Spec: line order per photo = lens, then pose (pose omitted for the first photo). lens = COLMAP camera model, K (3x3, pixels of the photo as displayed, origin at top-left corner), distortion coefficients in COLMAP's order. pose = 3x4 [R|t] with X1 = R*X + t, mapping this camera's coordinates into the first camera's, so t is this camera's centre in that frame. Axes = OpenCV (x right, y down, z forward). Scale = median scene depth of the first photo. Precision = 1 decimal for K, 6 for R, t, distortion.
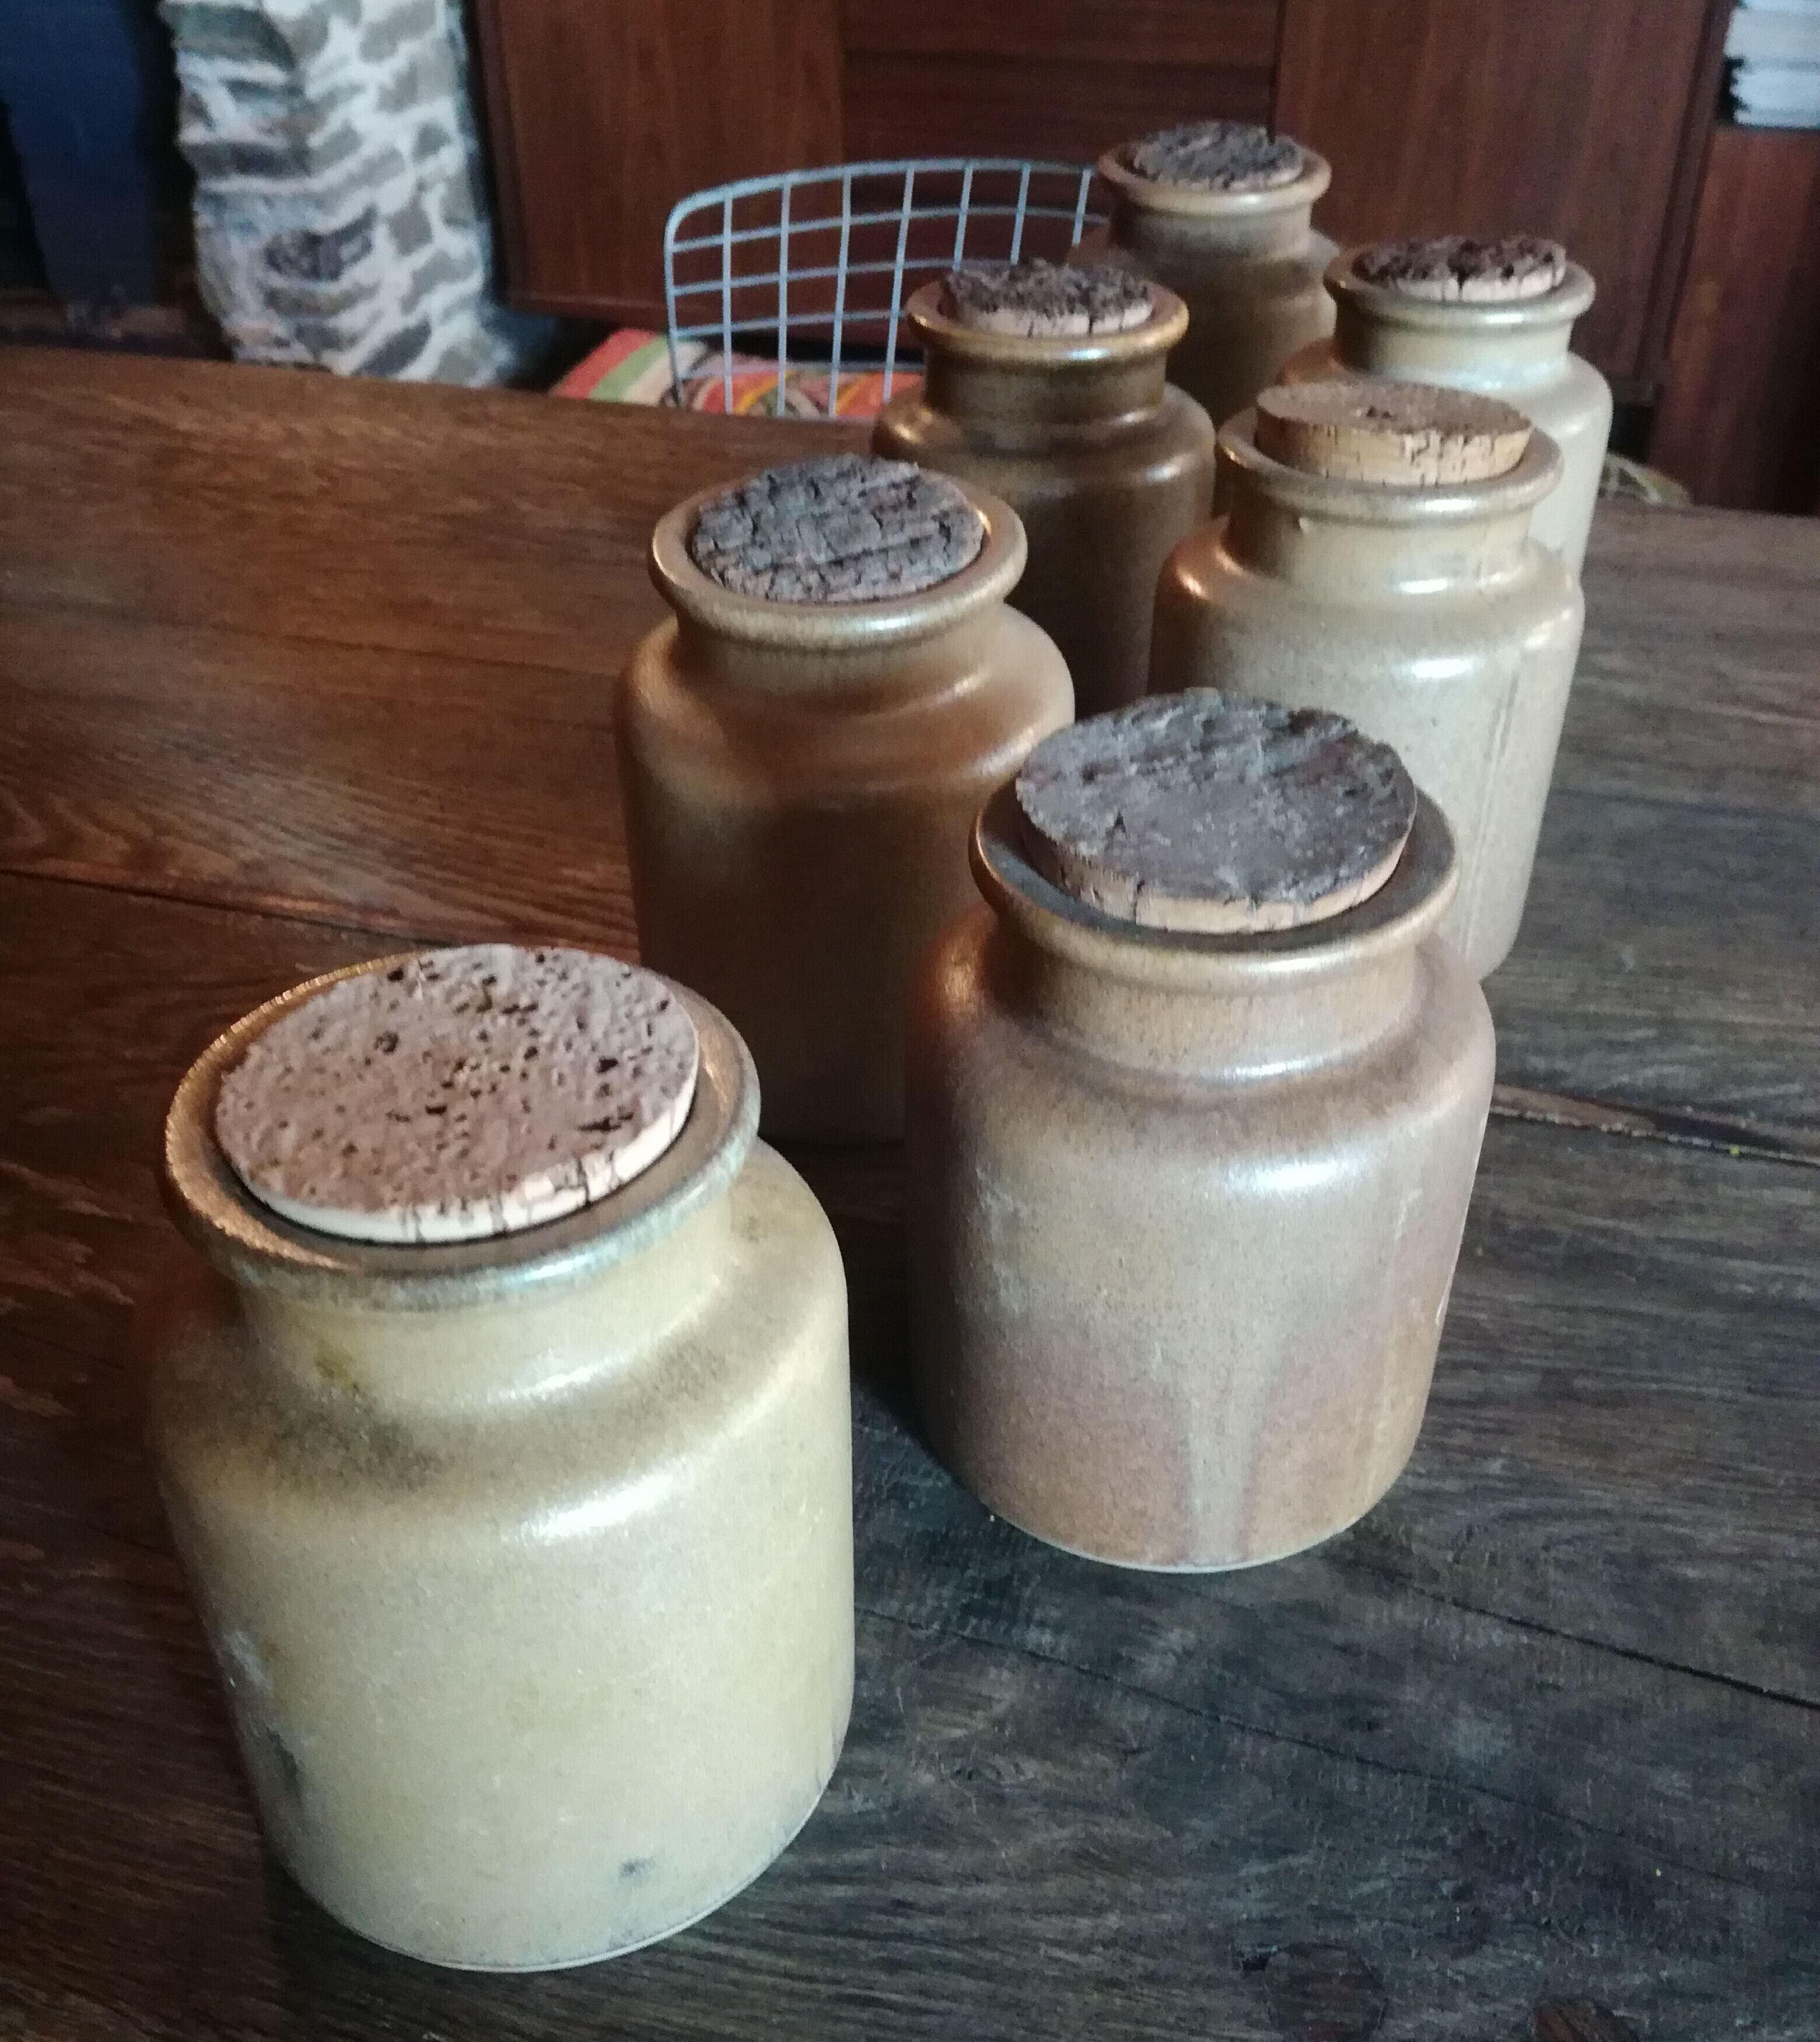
lens RADIAL K [[2162.4, 0, 916.4], [0, 2162.4, 1023.6], [0, 0, 1]] dist [-0.033088, 0.000000]
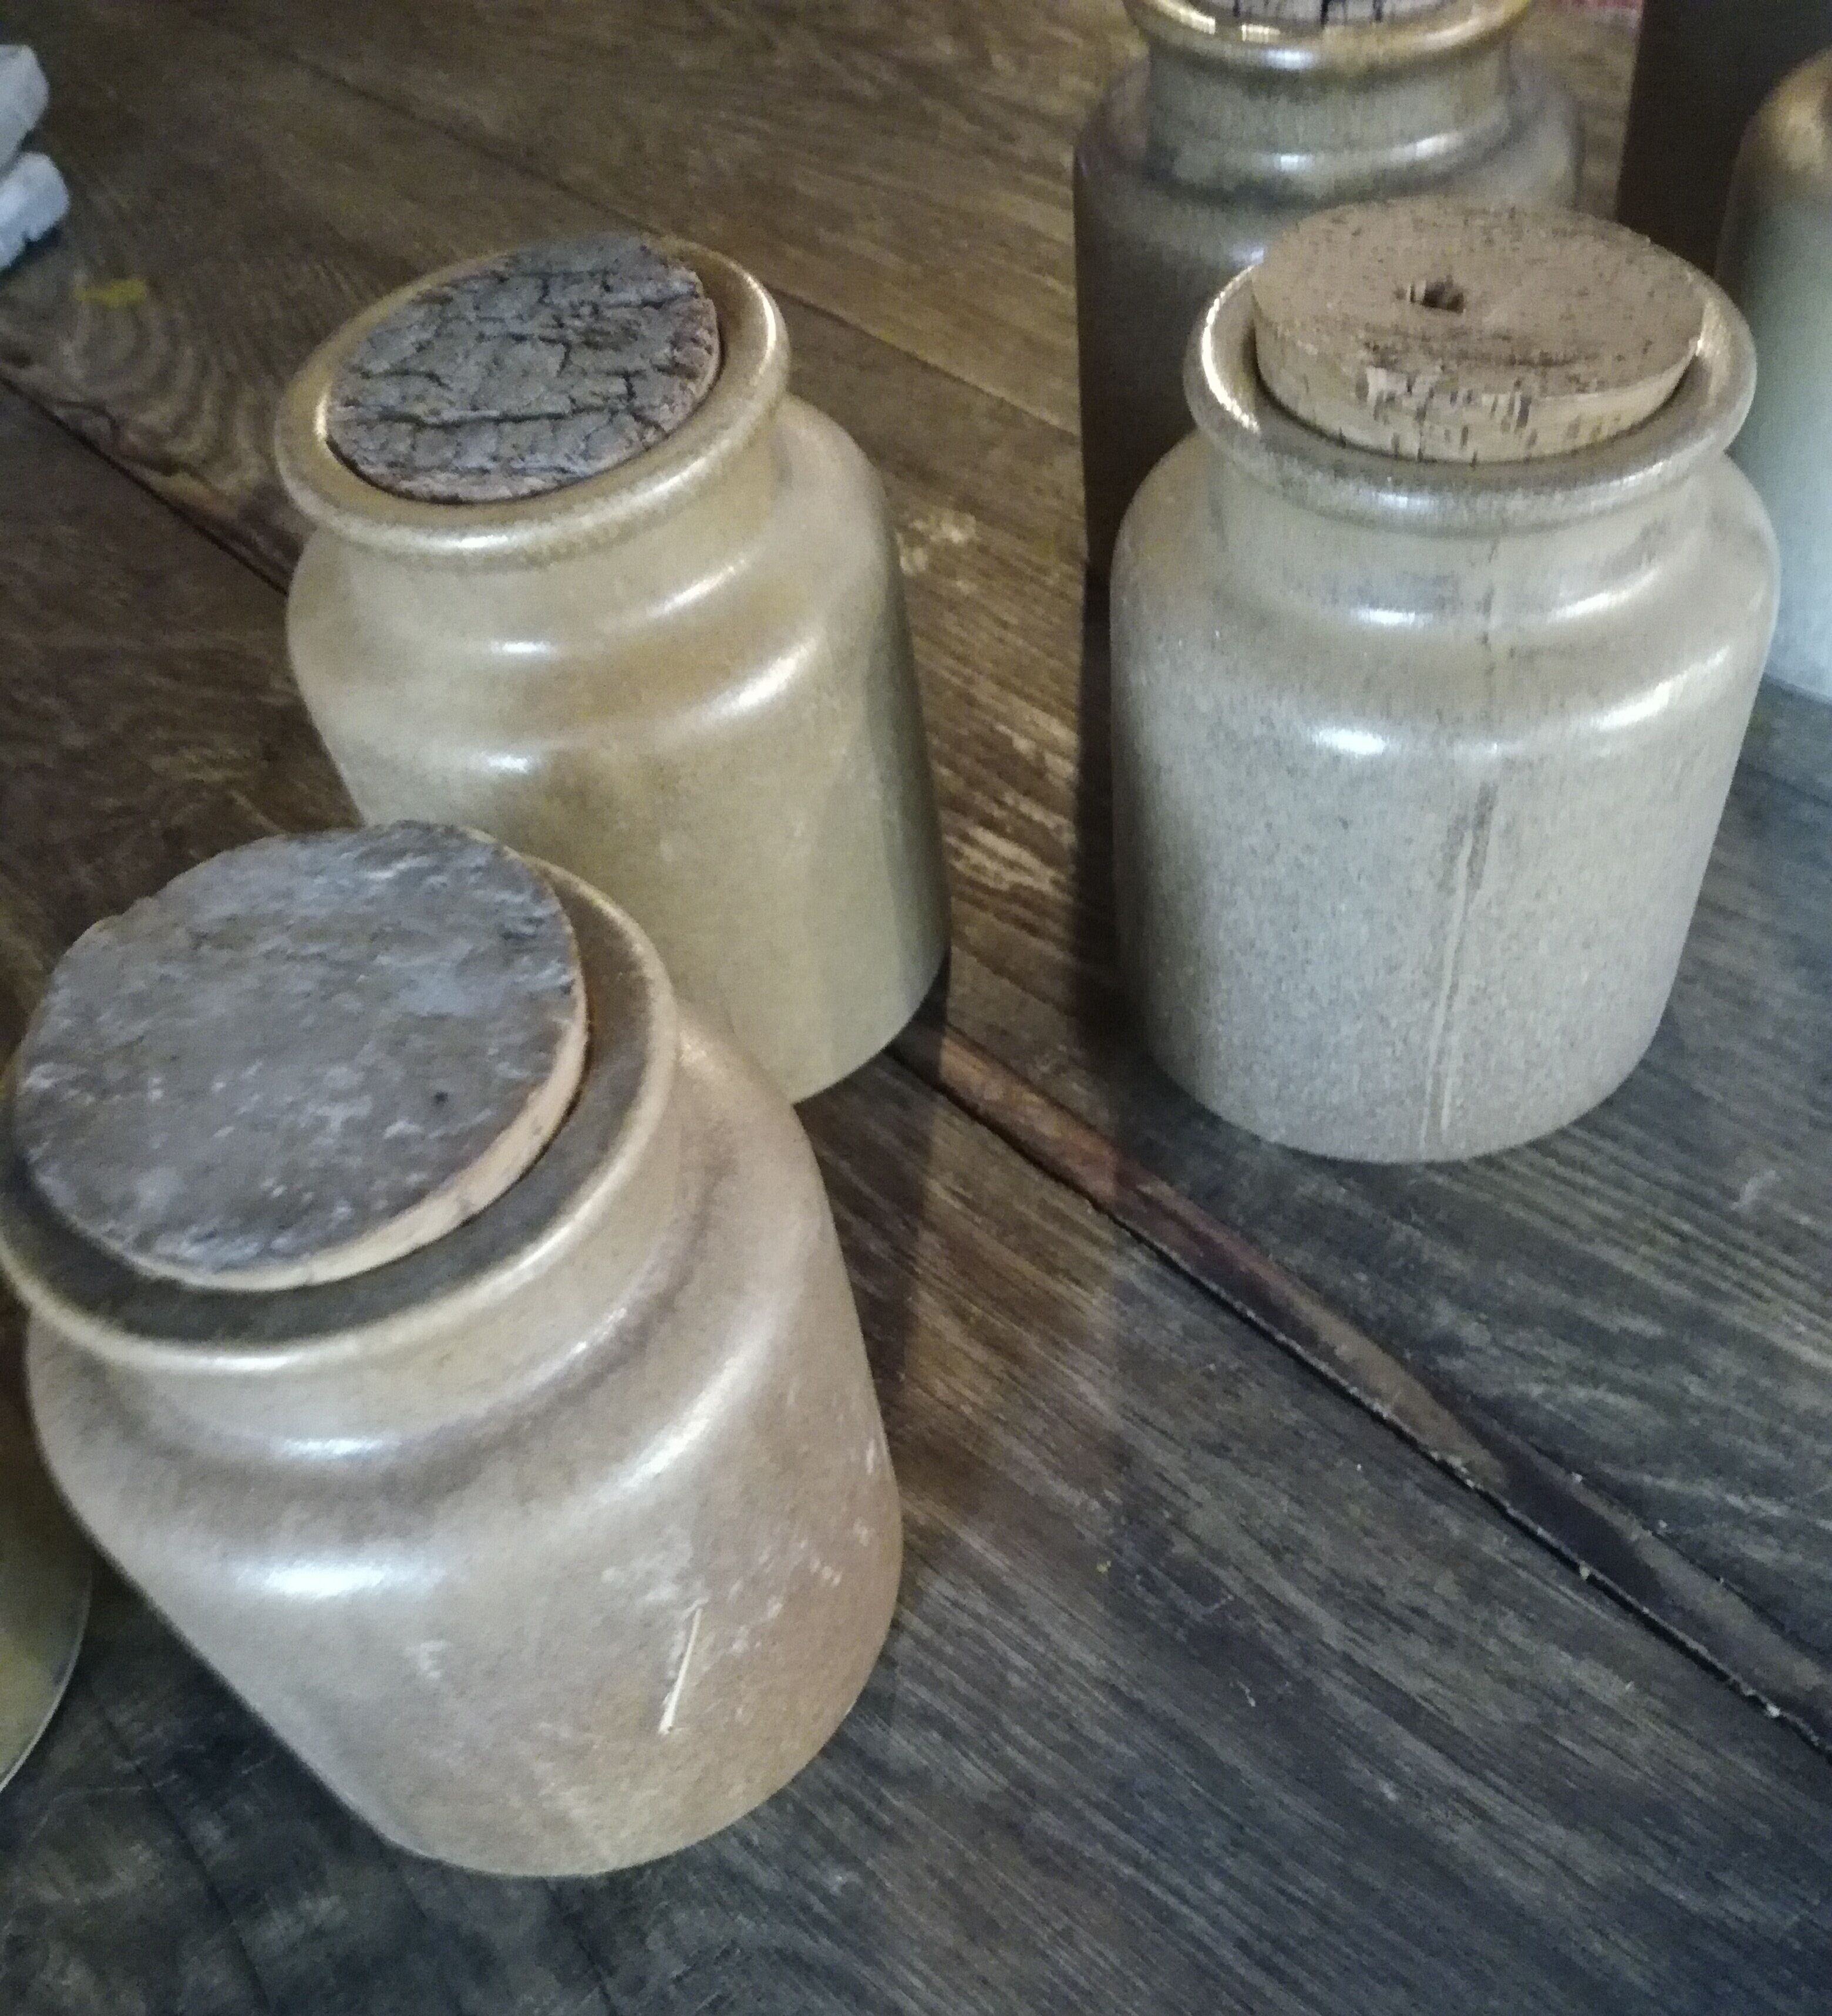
lens RADIAL K [[2209.2, 0, 936.0], [0, 2209.2, 1198.7], [0, 0, 1]] dist [0.007443, 0.000000]
pose [[0.851976, 0.353915, -0.385851, 0.451934], [-0.206173, 0.904179, 0.374104, -0.273279], [0.481280, -0.239175, 0.843306, 0.365025]]
